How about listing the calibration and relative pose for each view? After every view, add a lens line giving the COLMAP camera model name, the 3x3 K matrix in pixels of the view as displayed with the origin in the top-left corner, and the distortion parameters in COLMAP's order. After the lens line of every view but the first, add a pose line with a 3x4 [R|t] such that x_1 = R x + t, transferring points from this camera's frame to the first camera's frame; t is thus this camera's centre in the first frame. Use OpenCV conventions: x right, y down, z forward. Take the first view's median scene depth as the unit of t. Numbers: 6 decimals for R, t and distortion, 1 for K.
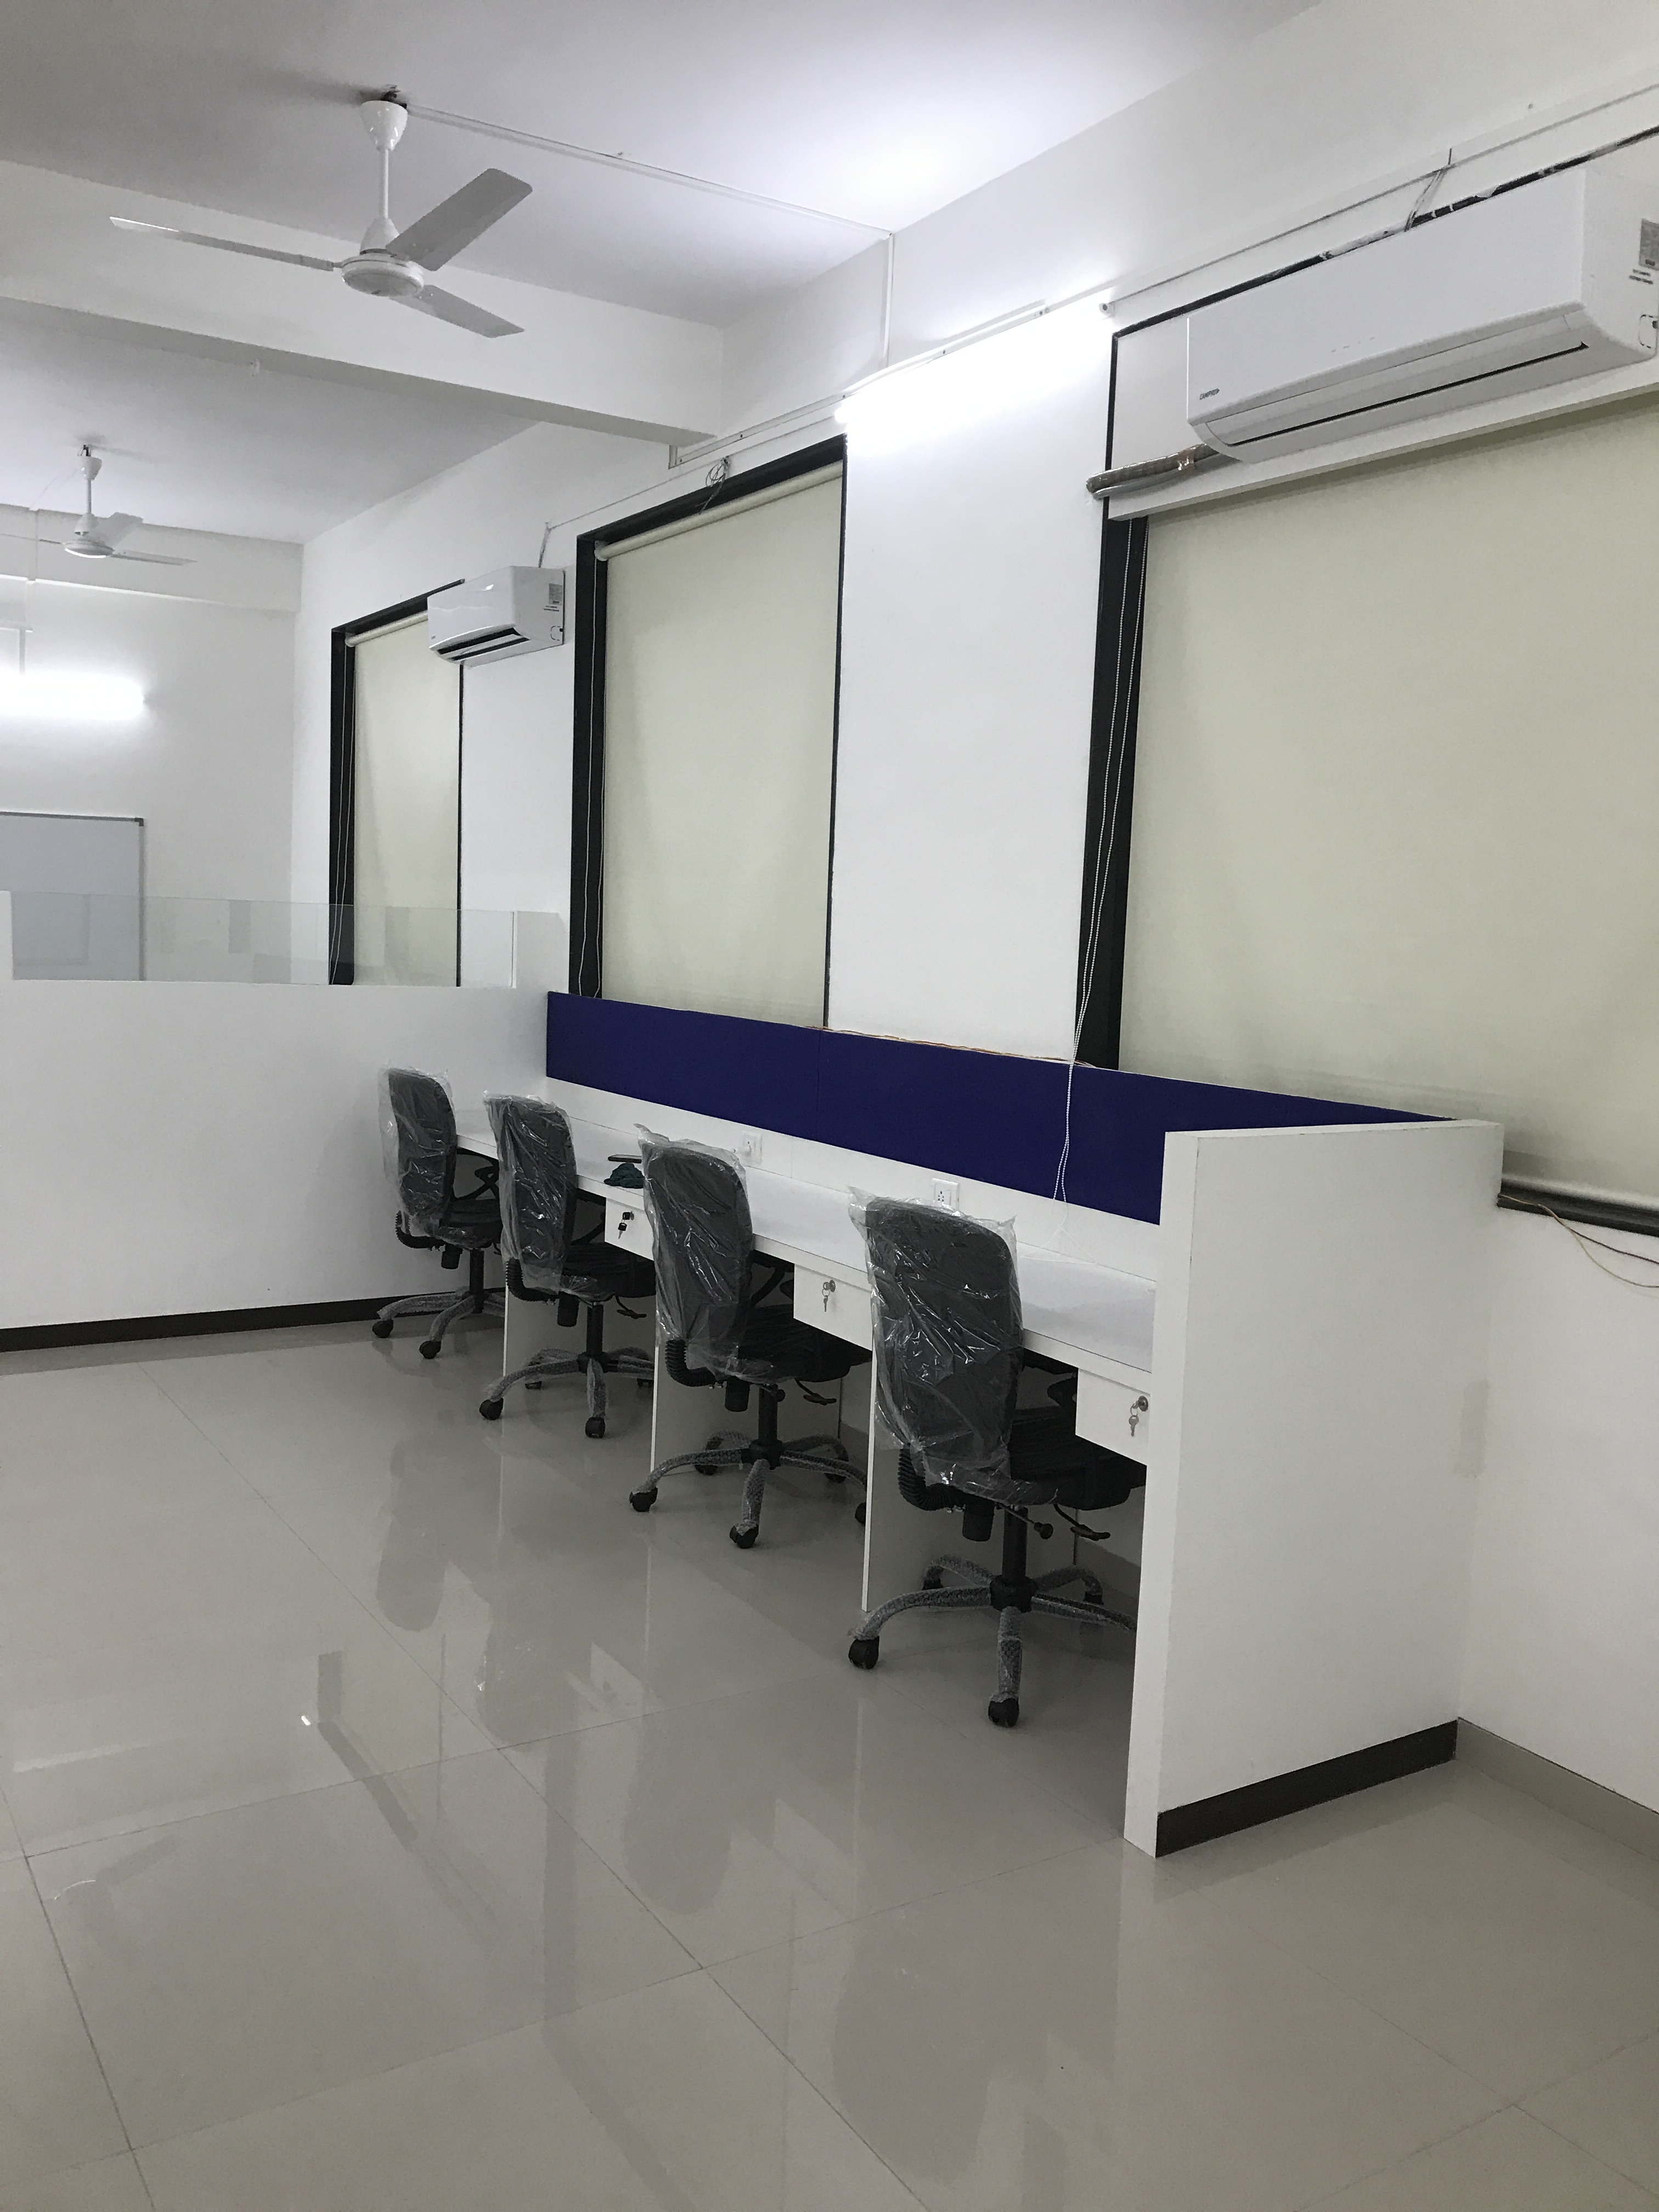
lens RADIAL K [[1801.9, 0, 859.3], [0, 1801.9, 1094.9], [0, 0, 1]] dist [0.112442, -0.313517]
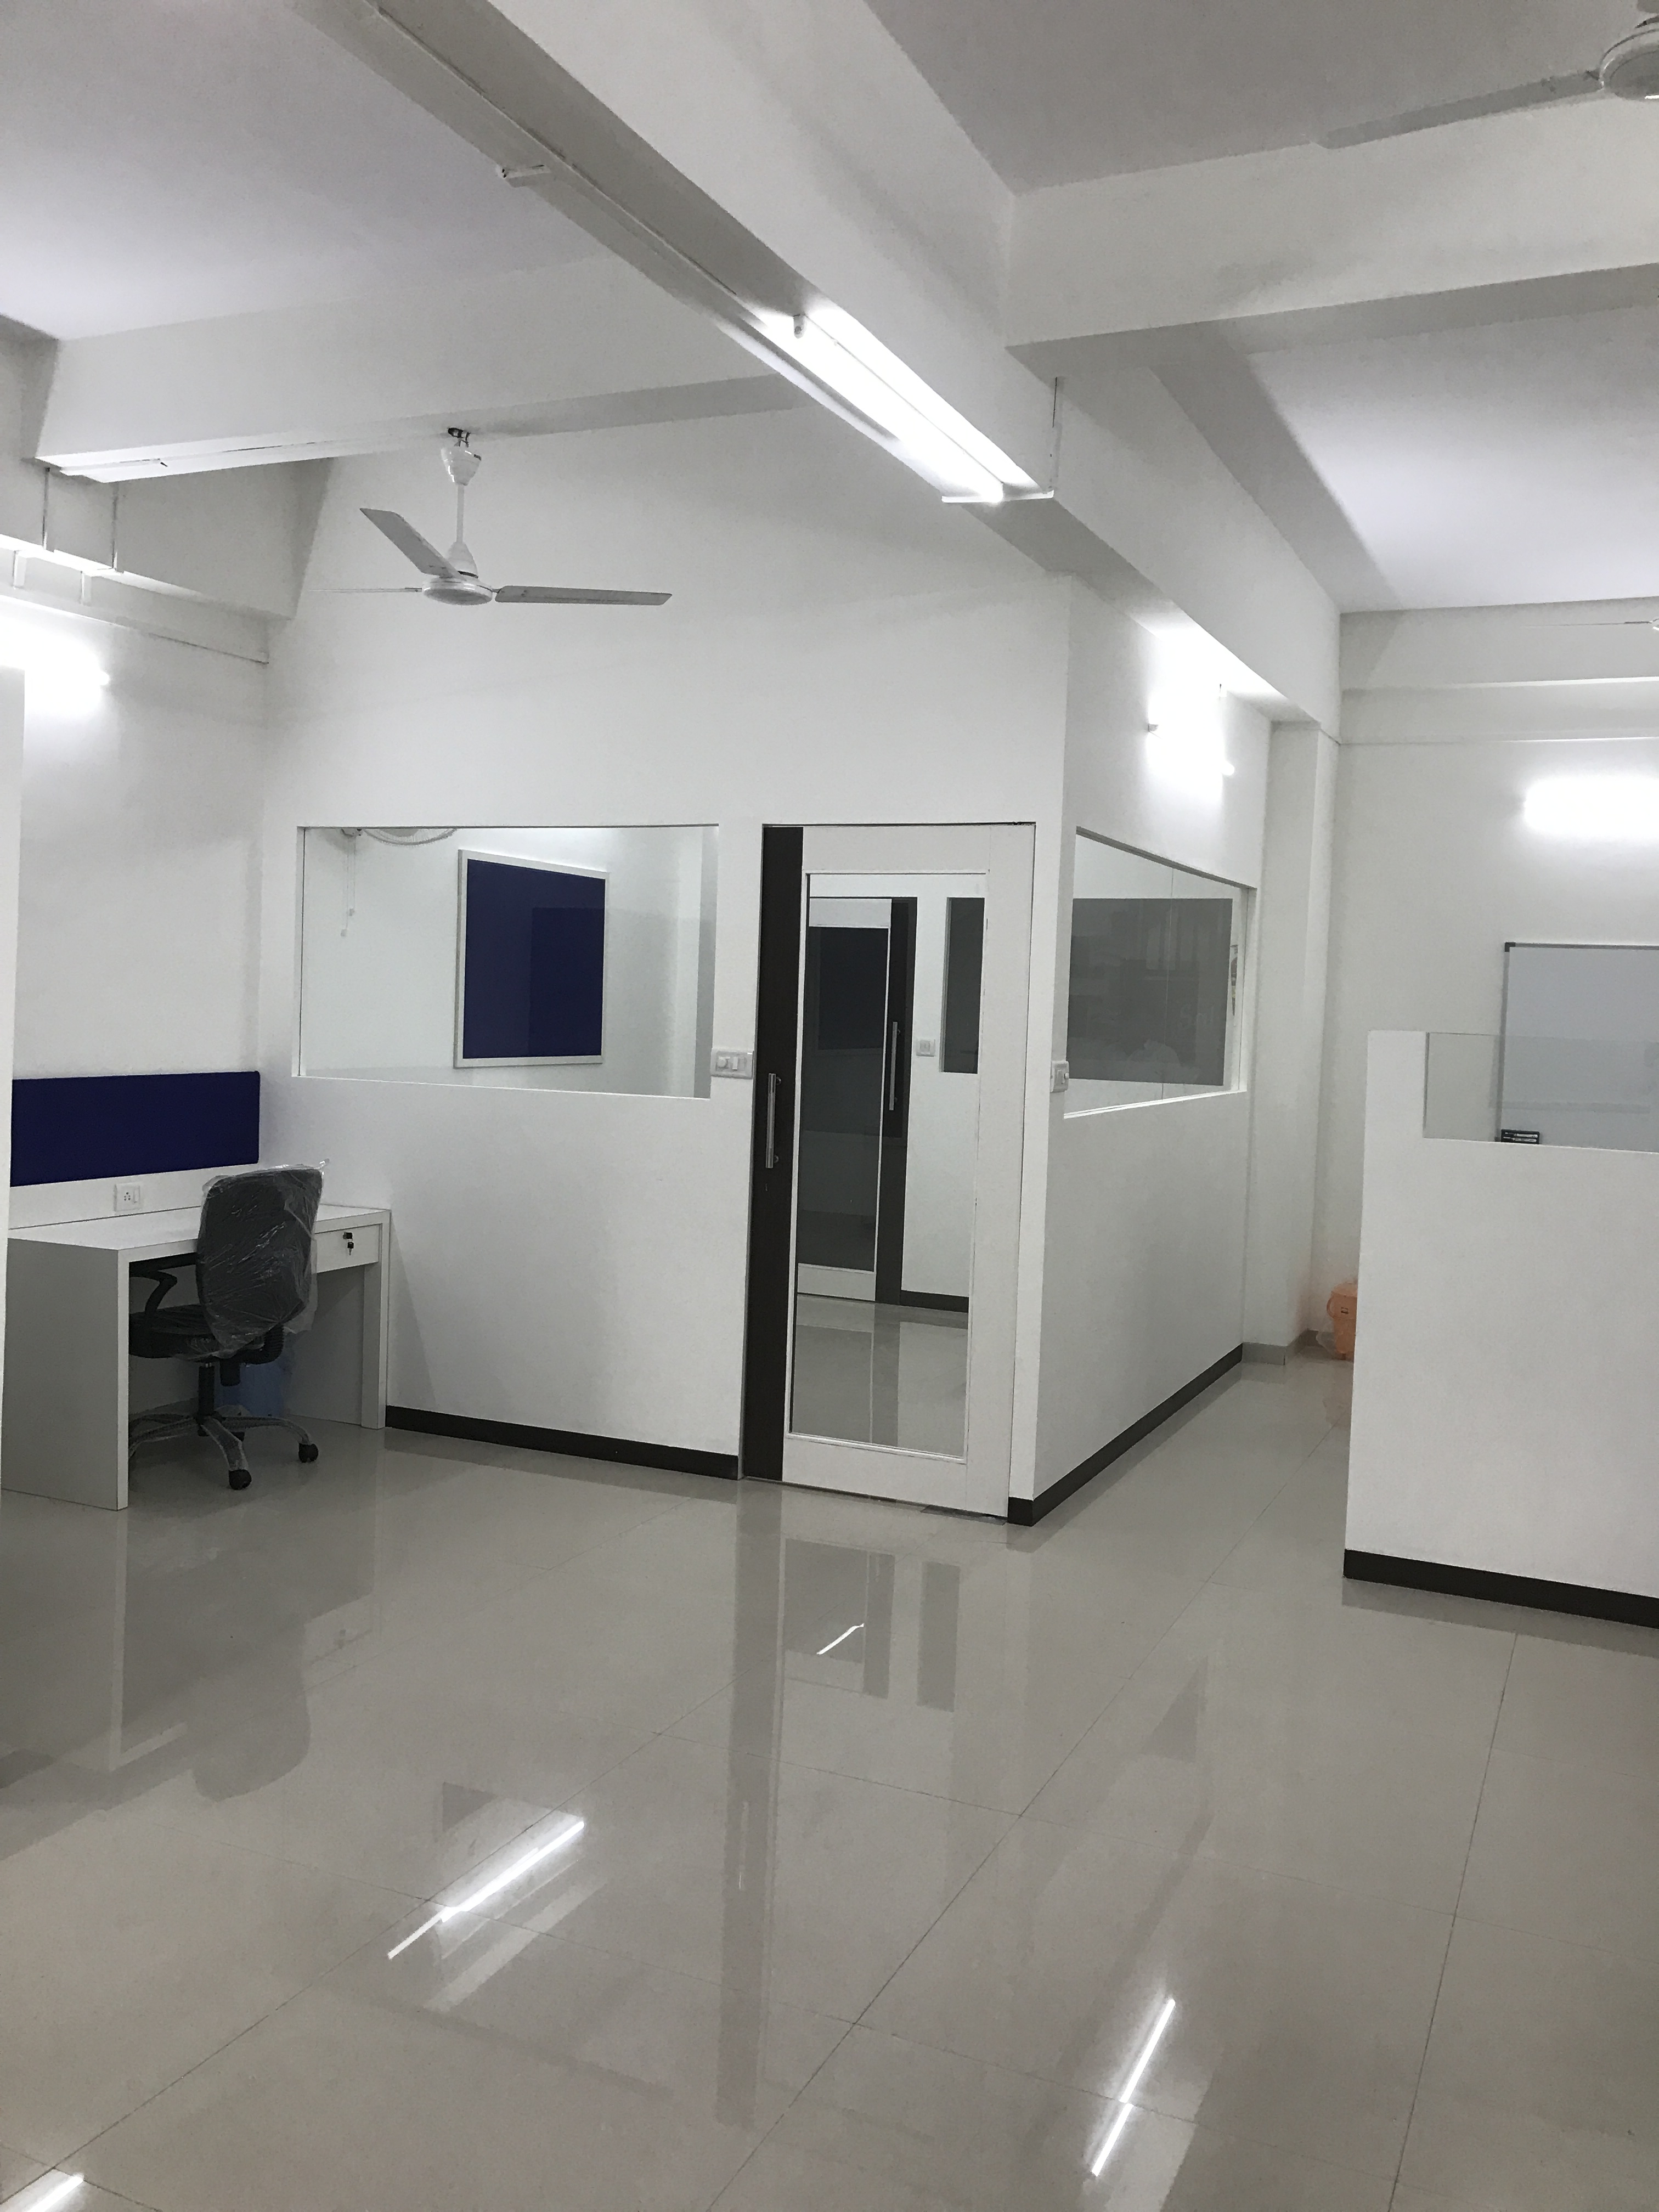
lens RADIAL K [[1801.9, 0, 859.3], [0, 1801.9, 1094.9], [0, 0, 1]] dist [0.112442, -0.313517]
pose [[0.543222, 0.029298, -0.839077, 0.098188], [-0.098546, 0.994708, -0.029067, -0.033486], [0.833785, 0.098478, 0.543235, 0.338651]]
